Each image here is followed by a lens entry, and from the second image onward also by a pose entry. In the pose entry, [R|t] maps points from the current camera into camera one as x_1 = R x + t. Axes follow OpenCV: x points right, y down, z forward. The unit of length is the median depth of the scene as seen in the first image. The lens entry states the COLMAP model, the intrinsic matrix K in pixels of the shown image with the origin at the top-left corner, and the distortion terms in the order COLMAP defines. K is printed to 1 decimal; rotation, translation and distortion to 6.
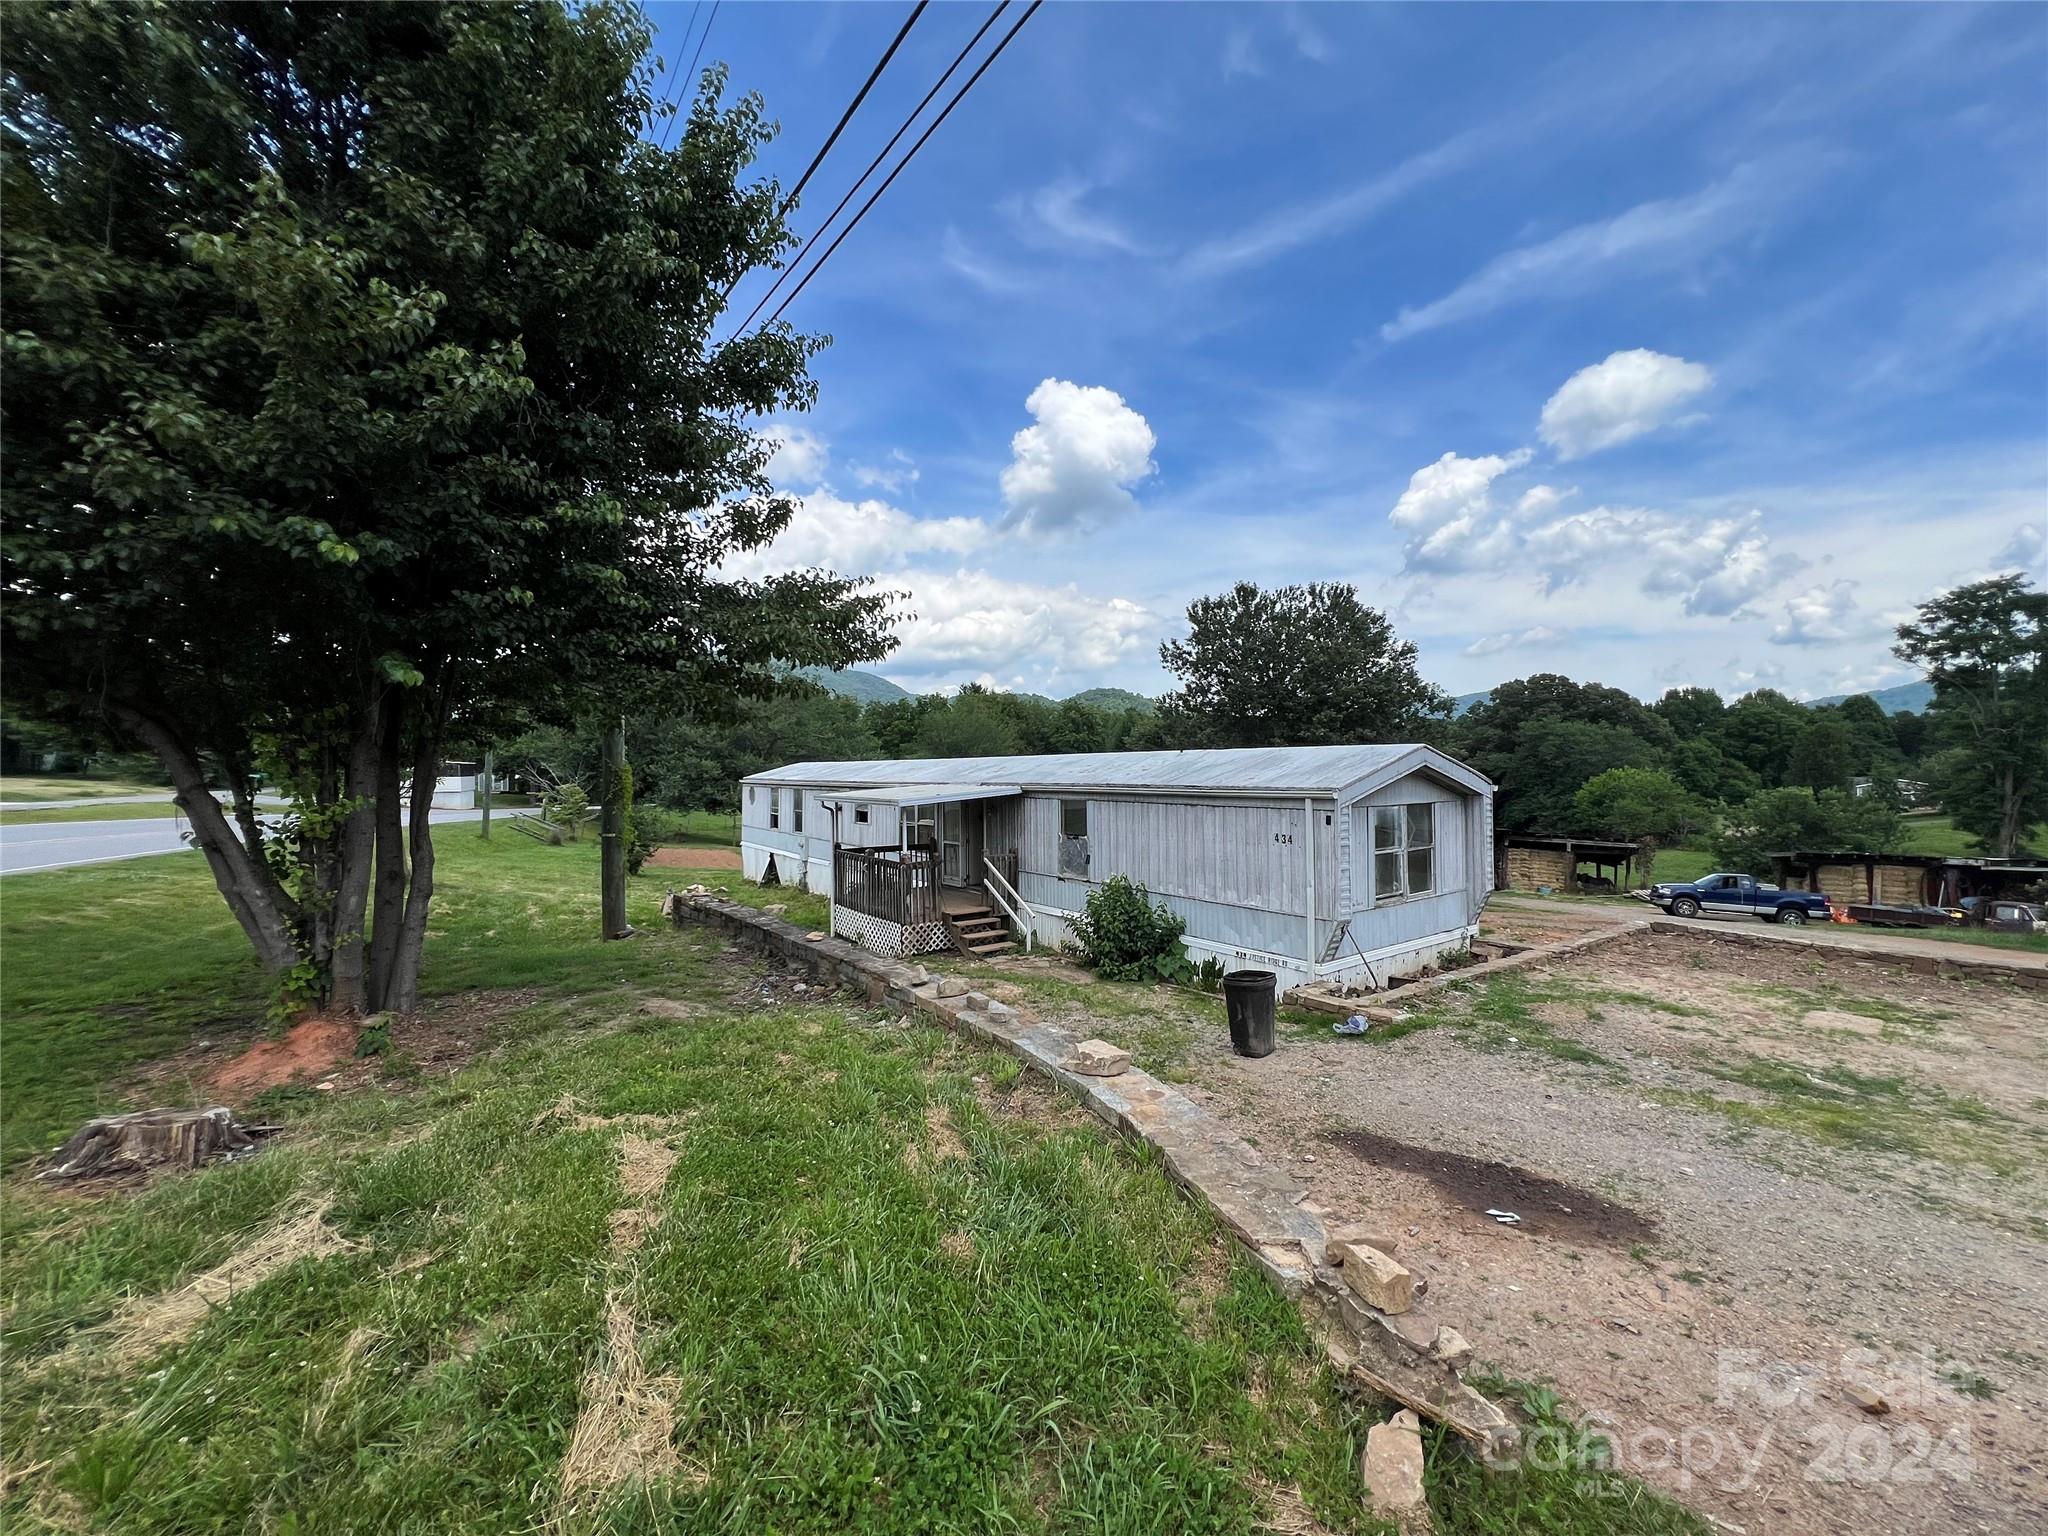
lens RADIAL K [[820.4, 0, 1019.1], [0, 820.4, 766.5], [0, 0, 1]] dist [-0.001043, 0.000044]
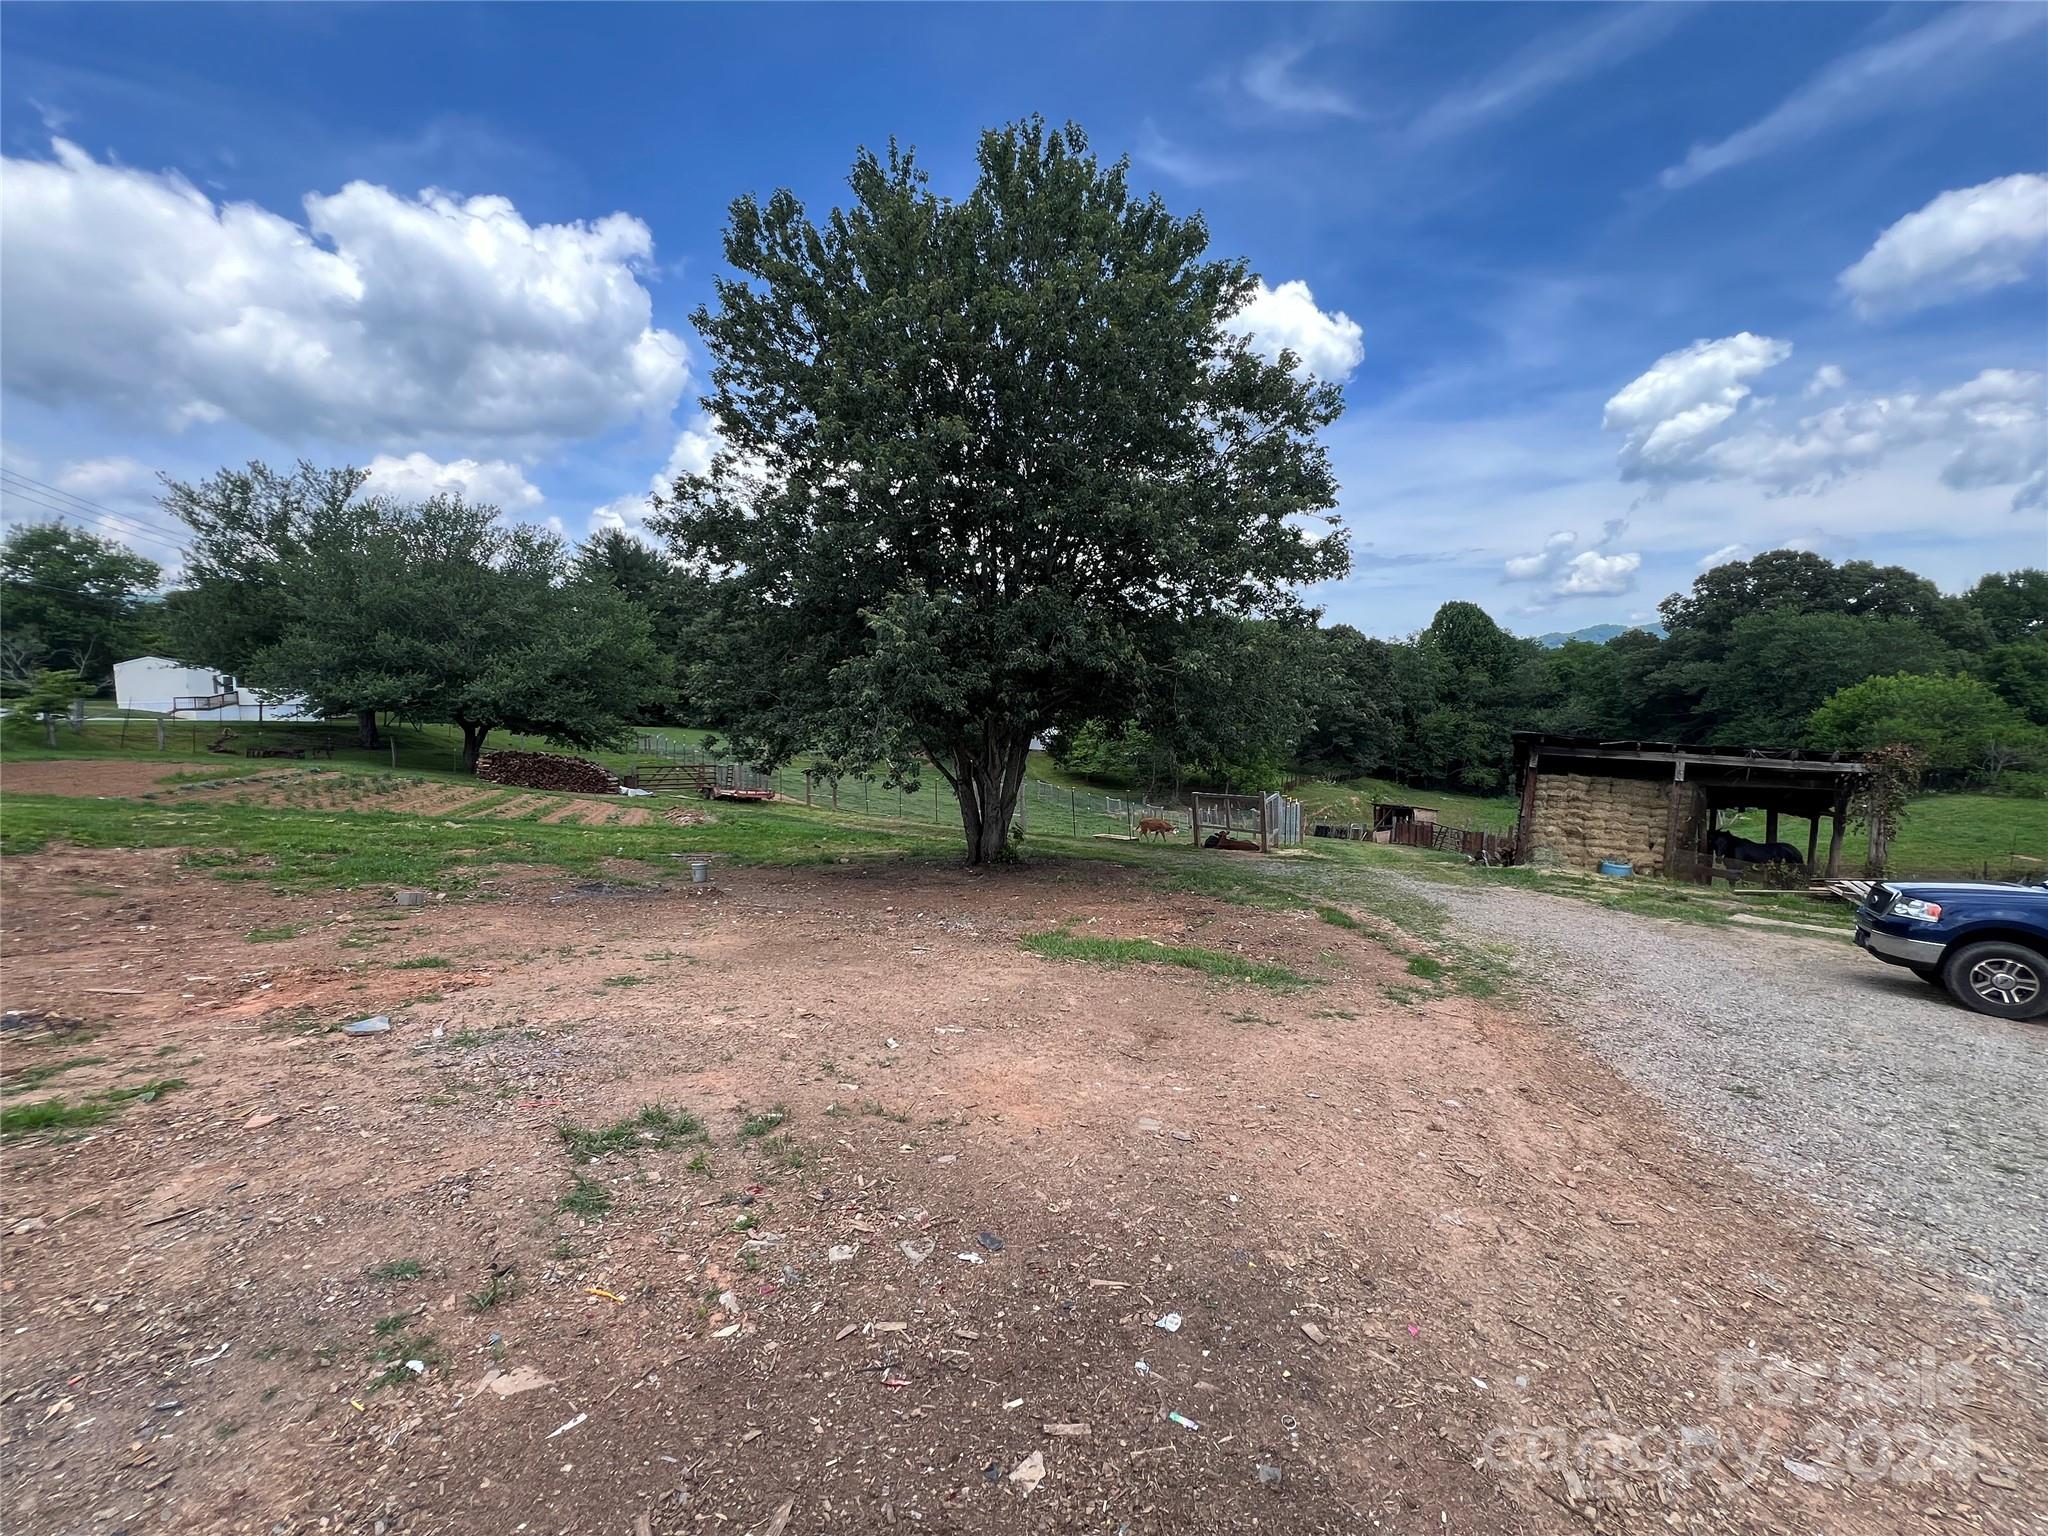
lens RADIAL K [[820.5, 0, 1017.7], [0, 820.5, 766.9], [0, 0, 1]] dist [-0.003956, 0.000647]
pose [[0.981226, 0.008649, -0.192668, 1.741472], [0.005673, 0.997267, 0.073664, 0.263148], [0.192778, -0.073374, 0.978495, 2.168091]]
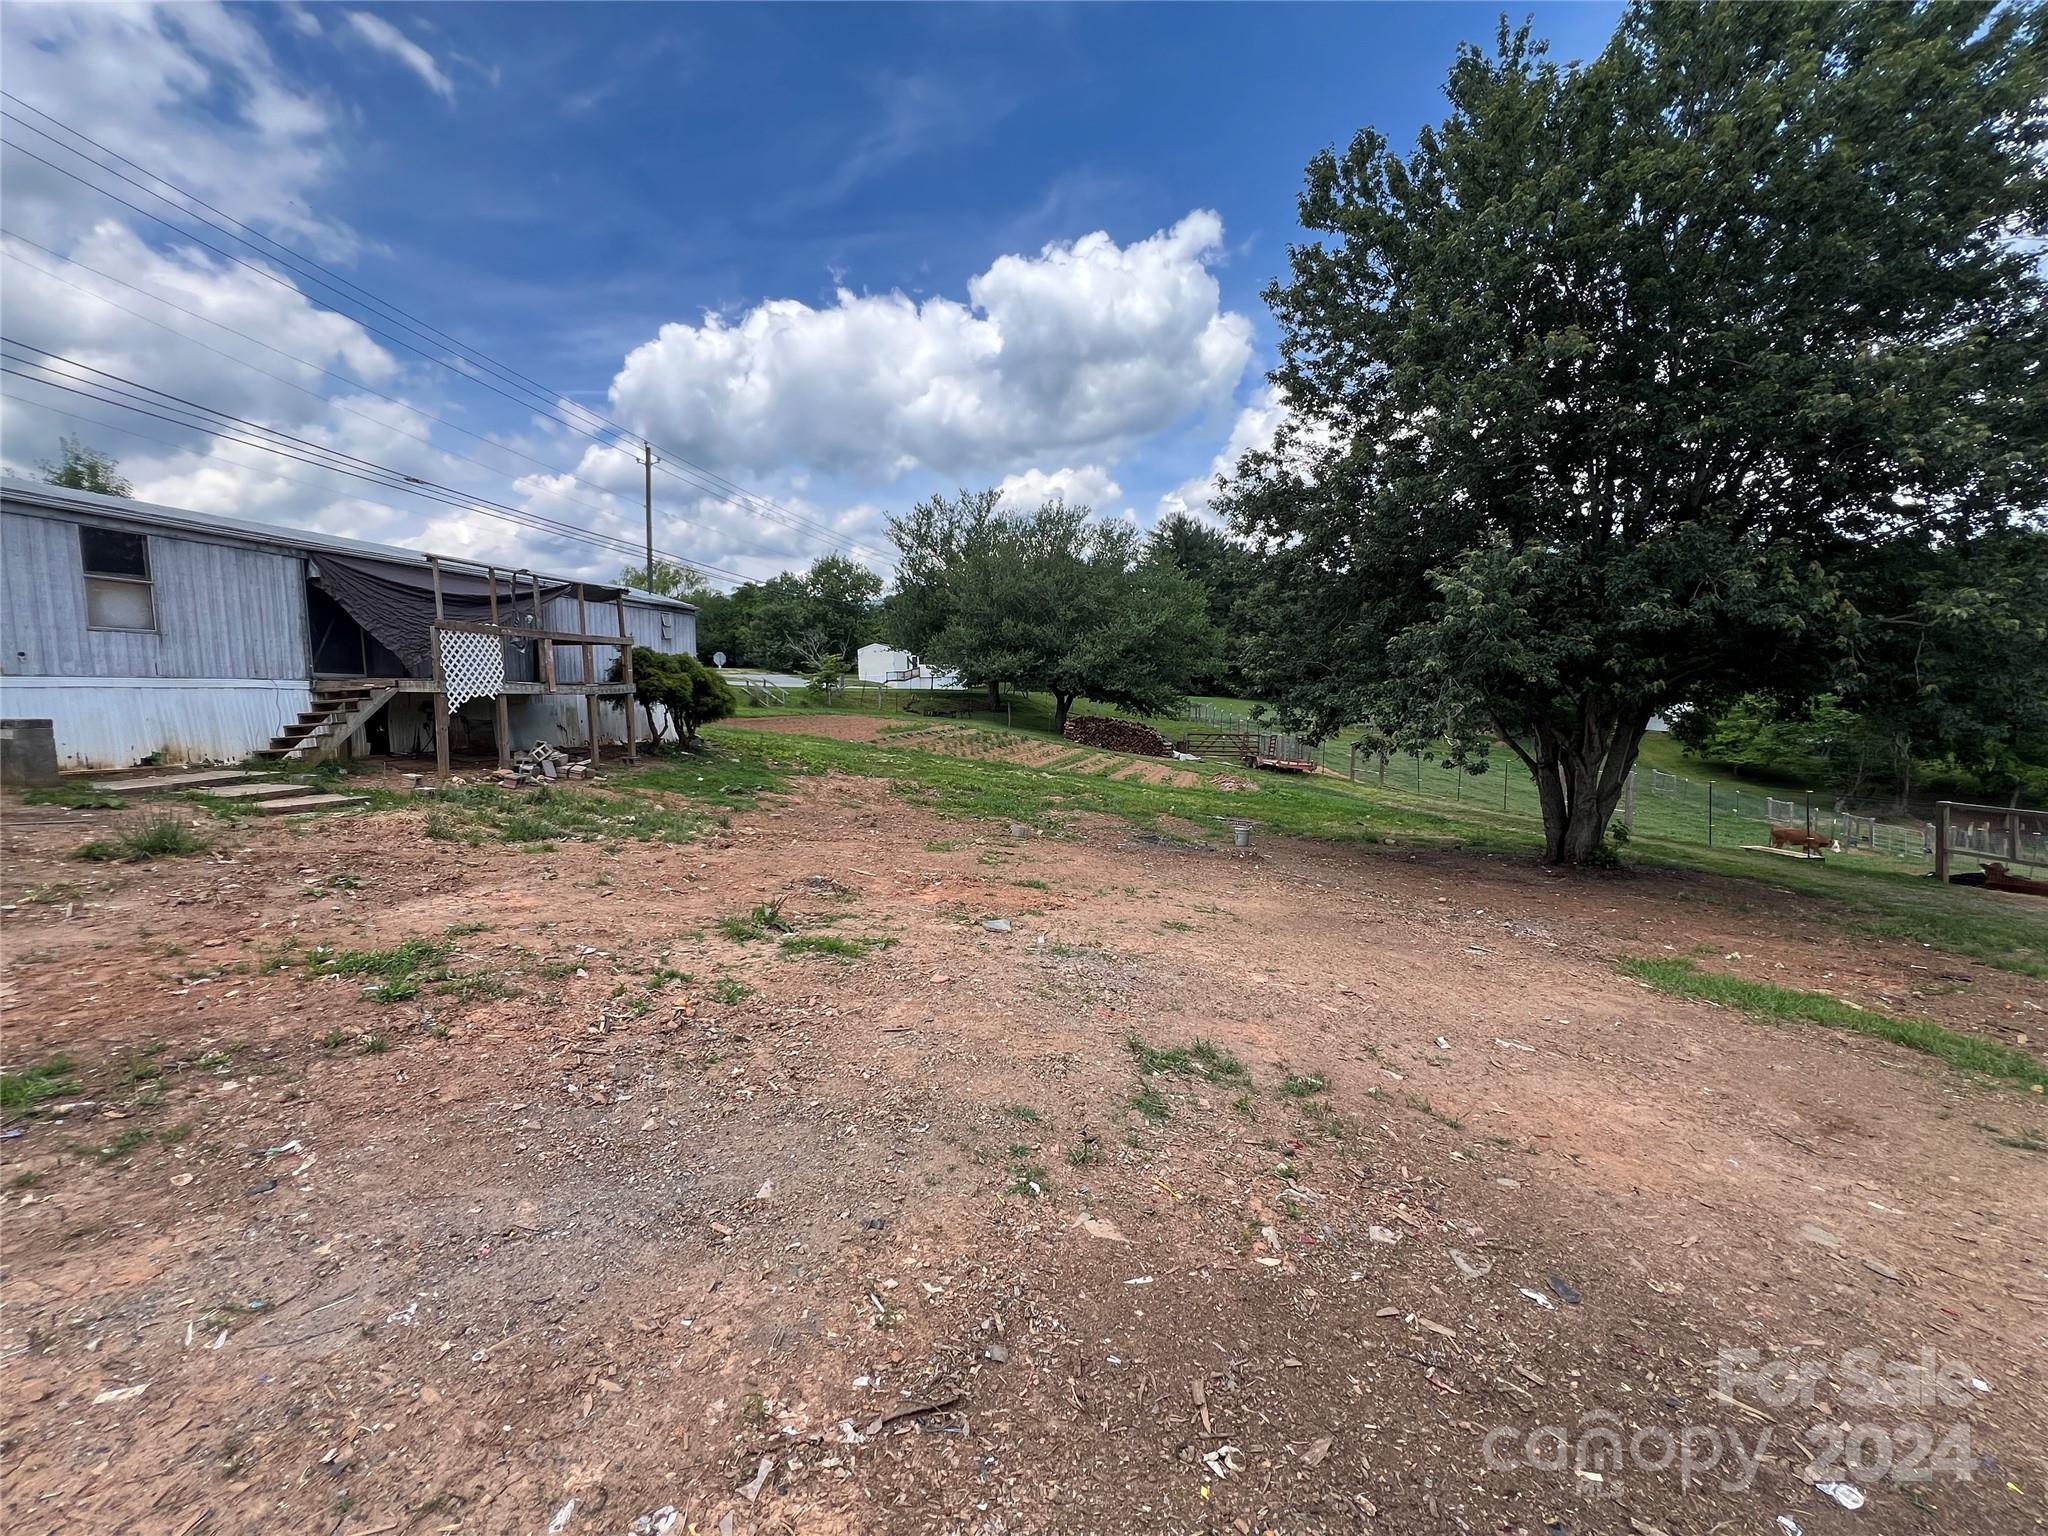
lens RADIAL K [[820.5, 0, 1017.7], [0, 820.5, 766.9], [0, 0, 1]] dist [-0.003956, 0.000647]
pose [[0.673548, 0.071657, -0.735662, 1.731904], [0.008352, 0.994488, 0.104515, 0.261248], [0.739096, -0.076540, 0.669237, 2.125933]]
